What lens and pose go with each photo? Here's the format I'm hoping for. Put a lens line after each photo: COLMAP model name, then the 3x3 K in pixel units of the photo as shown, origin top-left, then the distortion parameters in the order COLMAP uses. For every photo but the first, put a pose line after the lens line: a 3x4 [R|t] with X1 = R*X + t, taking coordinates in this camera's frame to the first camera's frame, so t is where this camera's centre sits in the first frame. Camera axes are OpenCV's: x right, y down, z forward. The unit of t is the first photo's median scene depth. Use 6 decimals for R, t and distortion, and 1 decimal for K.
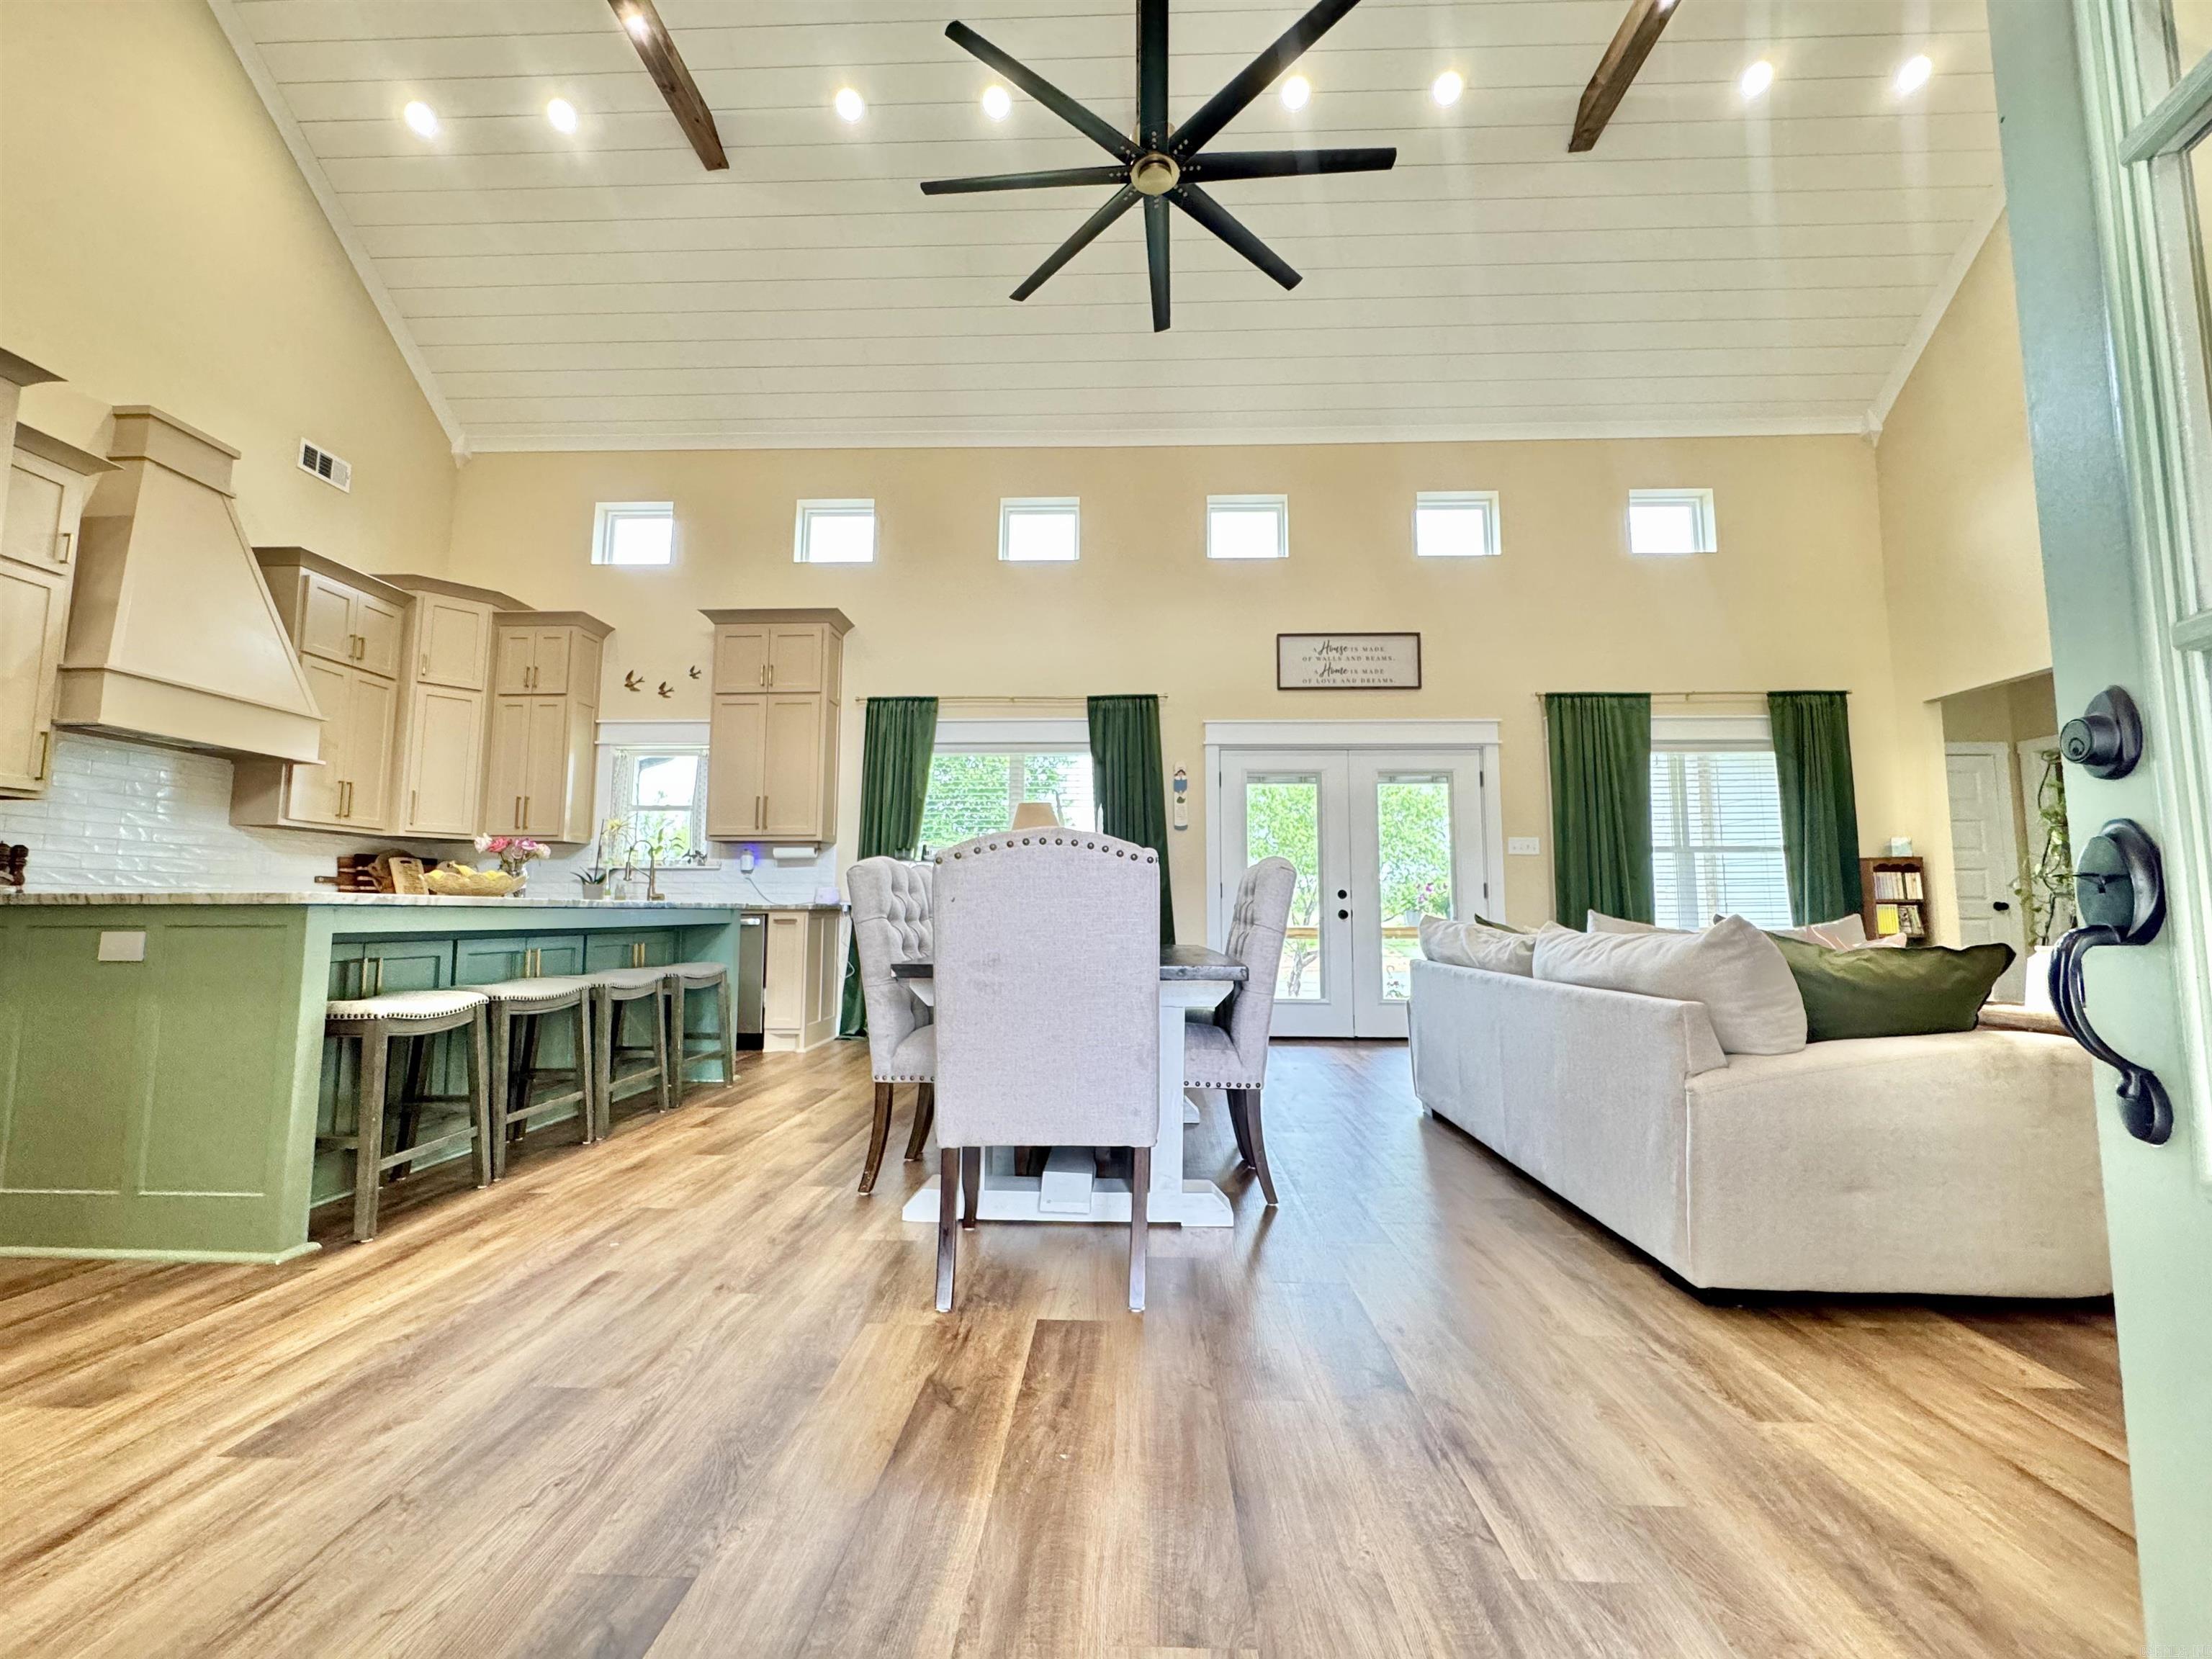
lens RADIAL K [[883.7, 0, 1109.3], [0, 883.7, 830.9], [0, 0, 1]] dist [-0.004354, 0.000564]
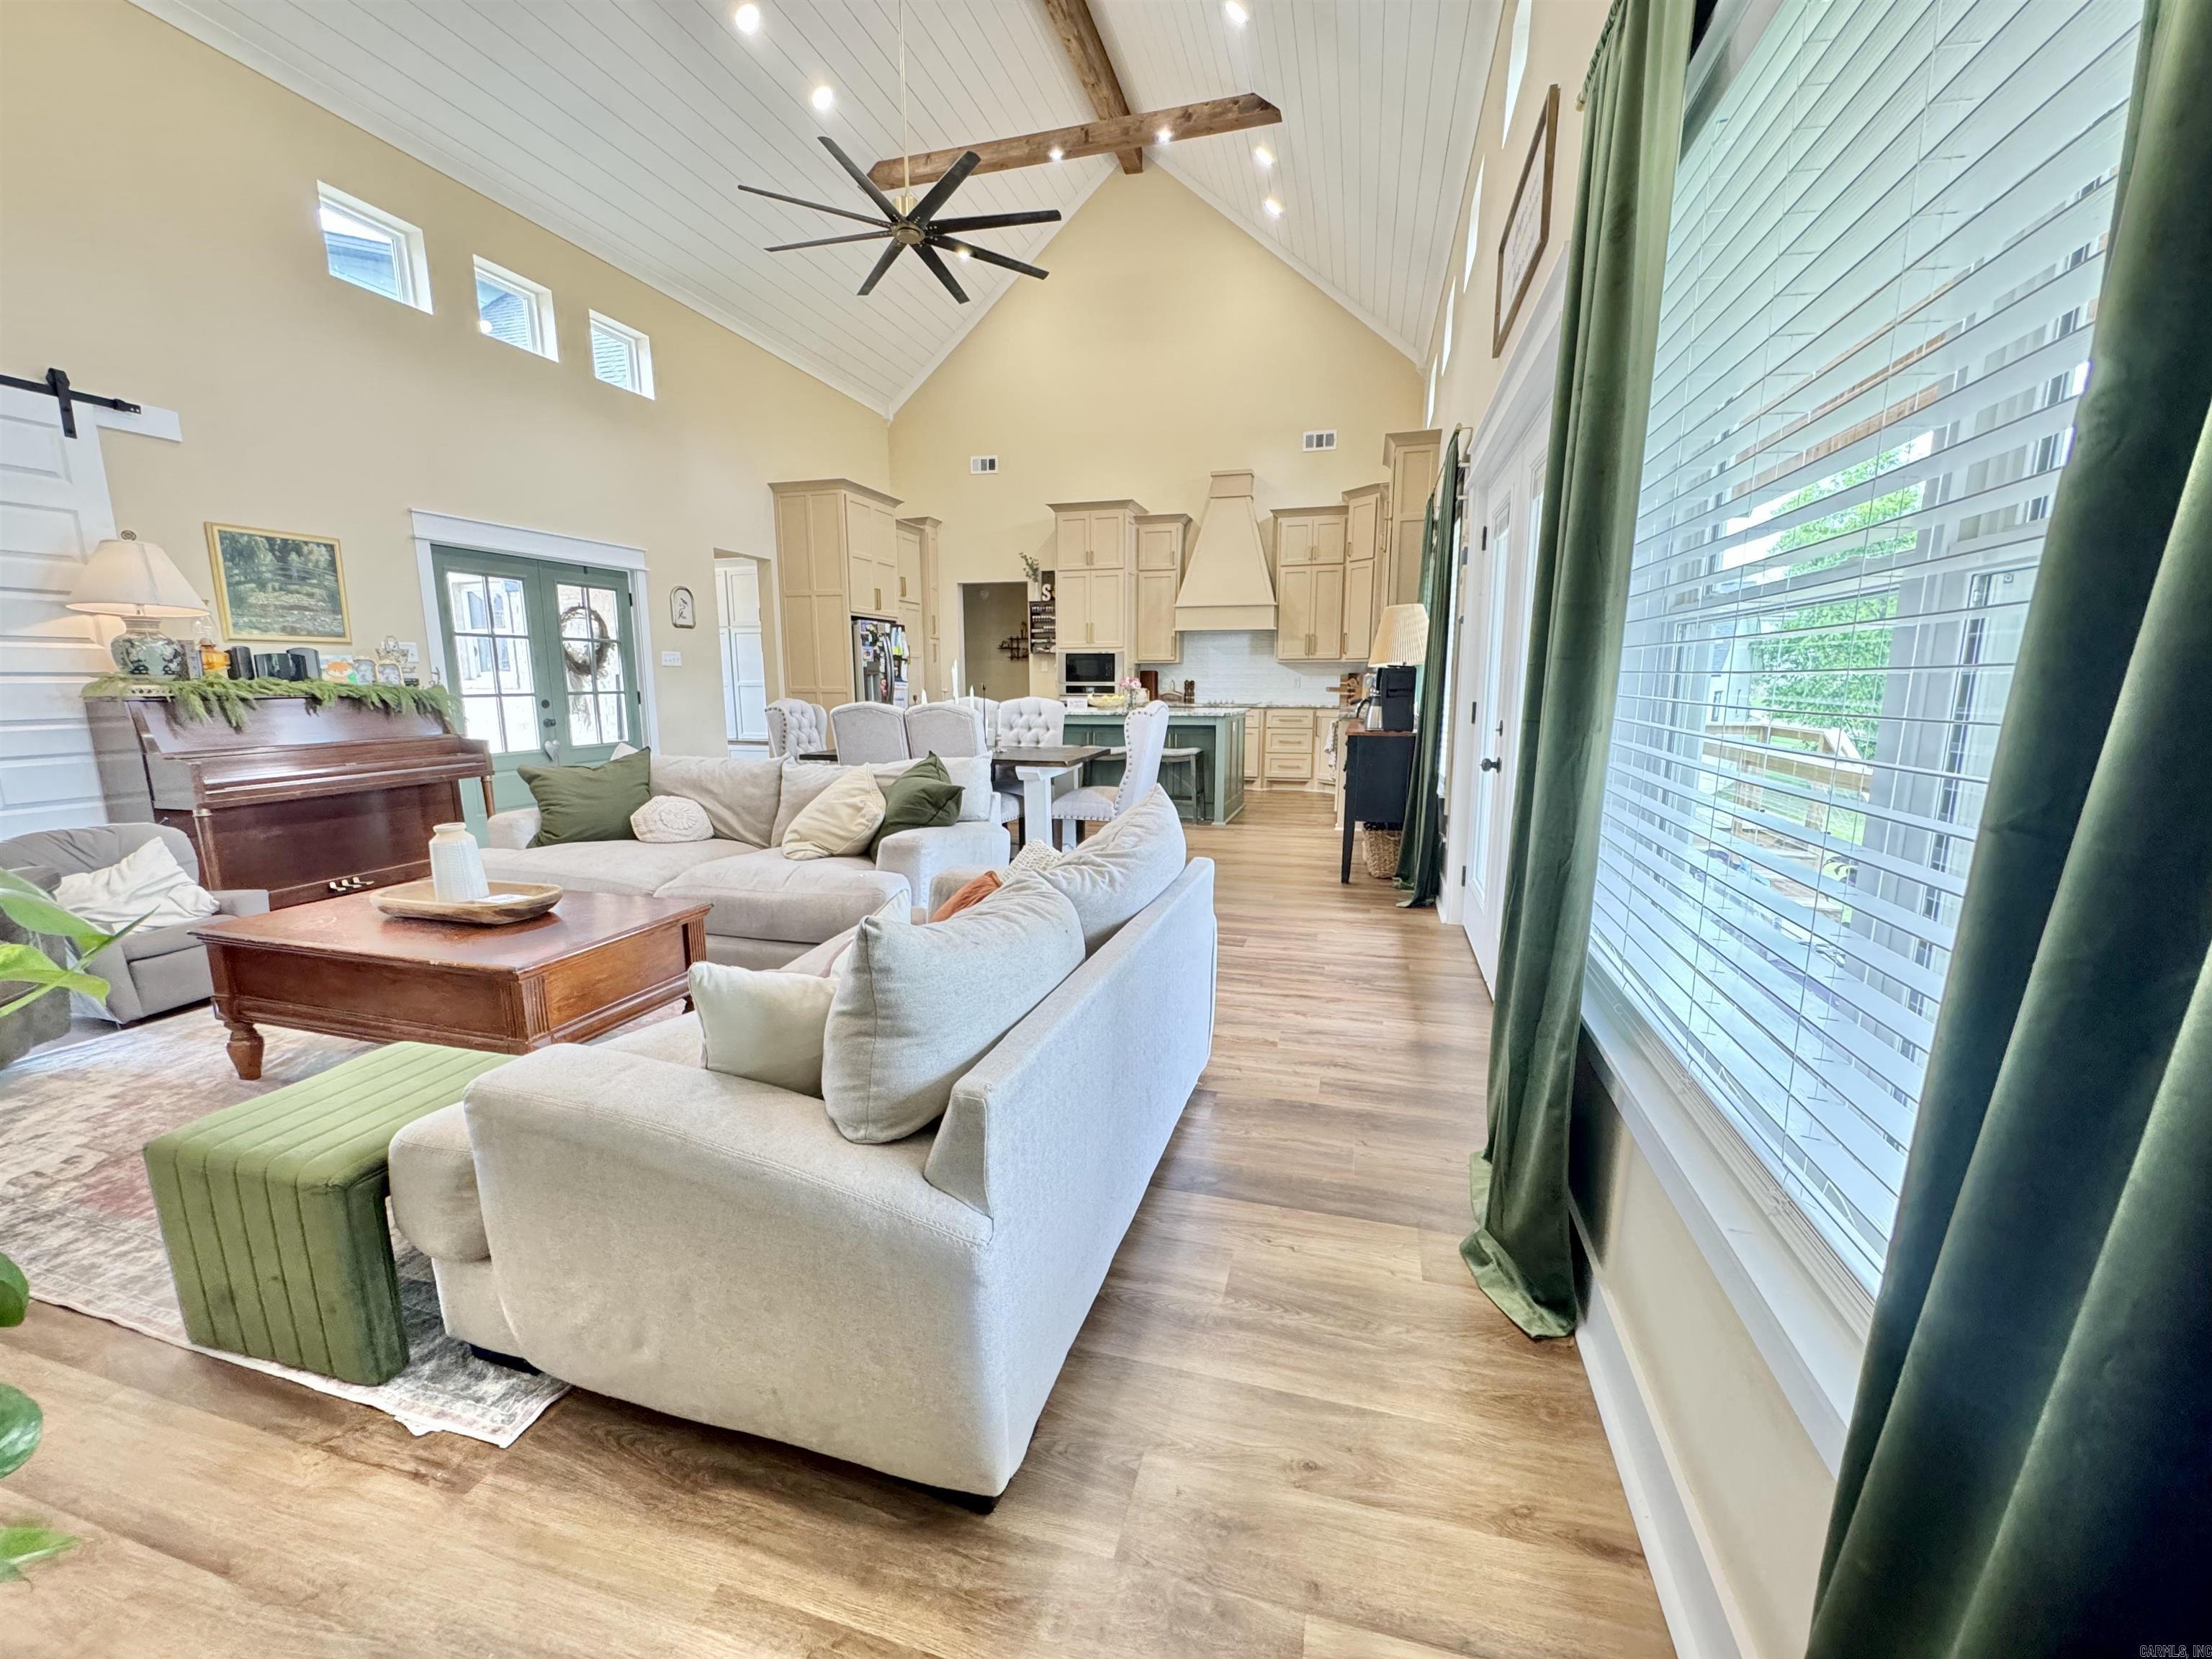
lens RADIAL K [[883.7, 0, 1107.5], [0, 883.7, 834.8], [0, 0, 1]] dist [-0.004354, 0.000564]
pose [[-0.244861, 0.168852, -0.954742, 0.913167], [0.091923, 0.984326, 0.150509, 0.034088], [0.965191, -0.050909, -0.256545, 0.971303]]
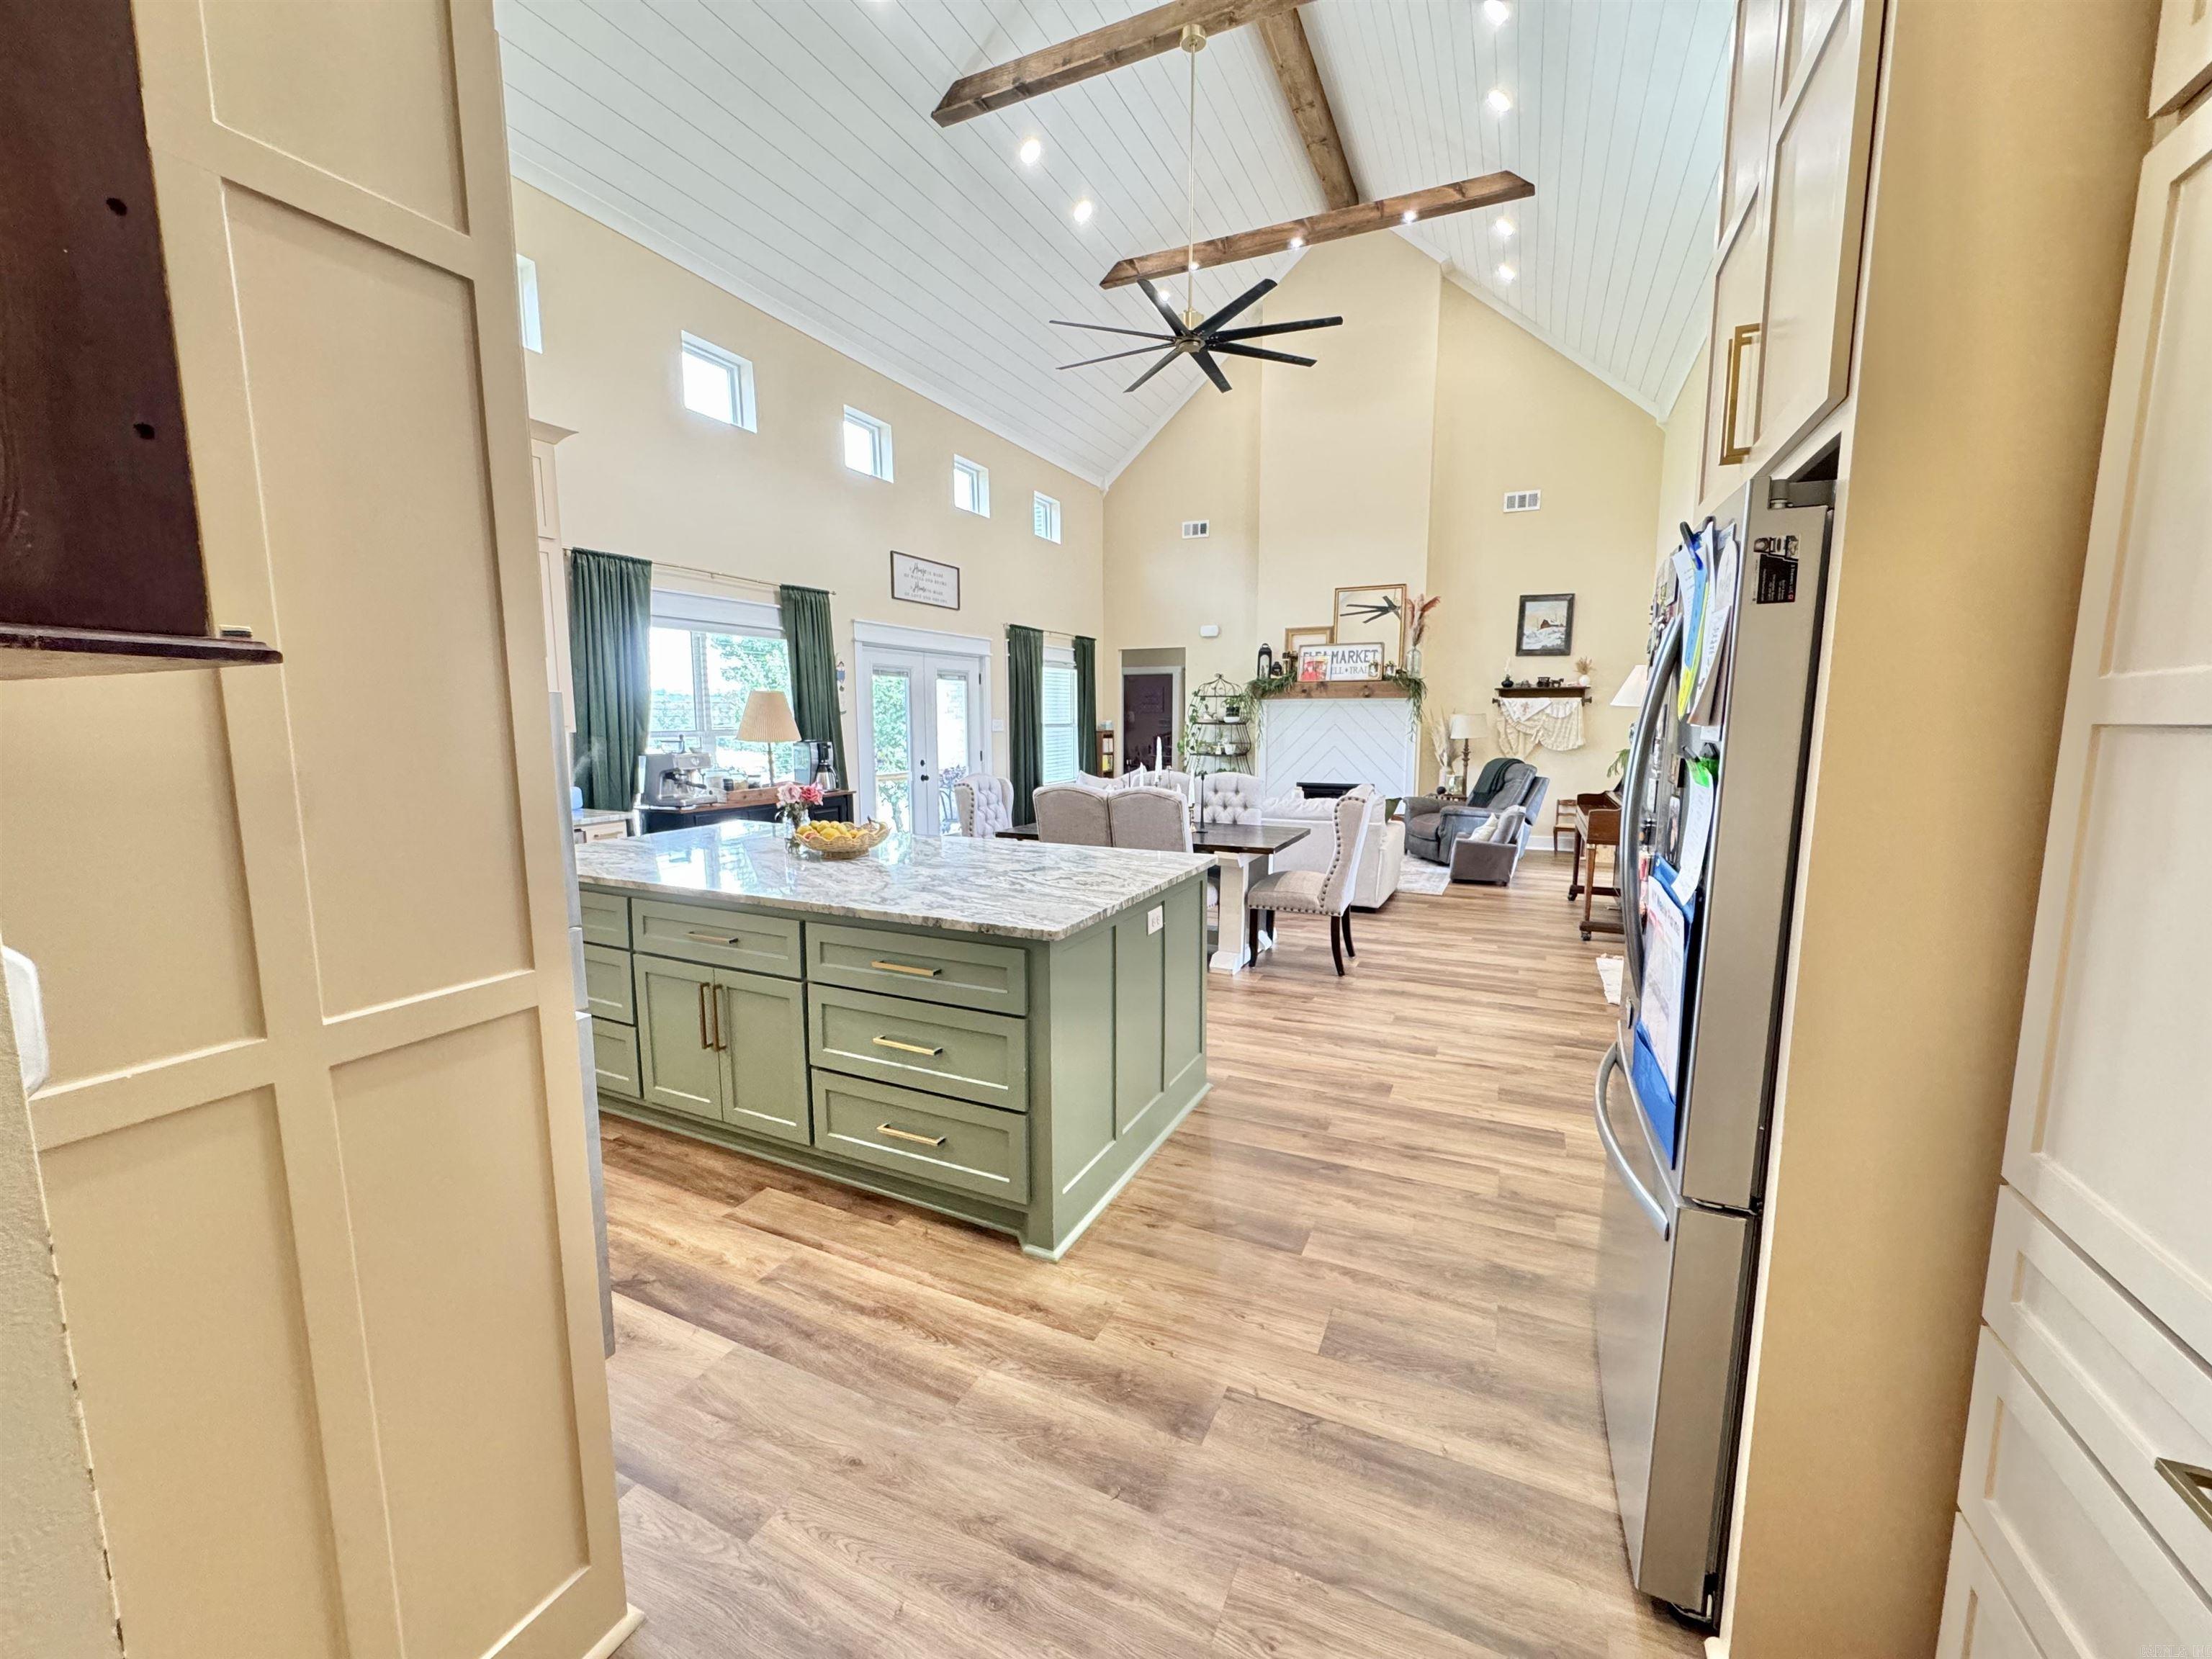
lens RADIAL K [[883.7, 0, 1111.5], [0, 883.7, 825.7], [0, 0, 1]] dist [-0.004354, 0.000564]
pose [[0.390865, -0.116050, 0.913103, -0.916522], [-0.083703, 0.983428, 0.160818, -0.079329], [-0.916634, -0.139288, 0.374674, 0.242664]]
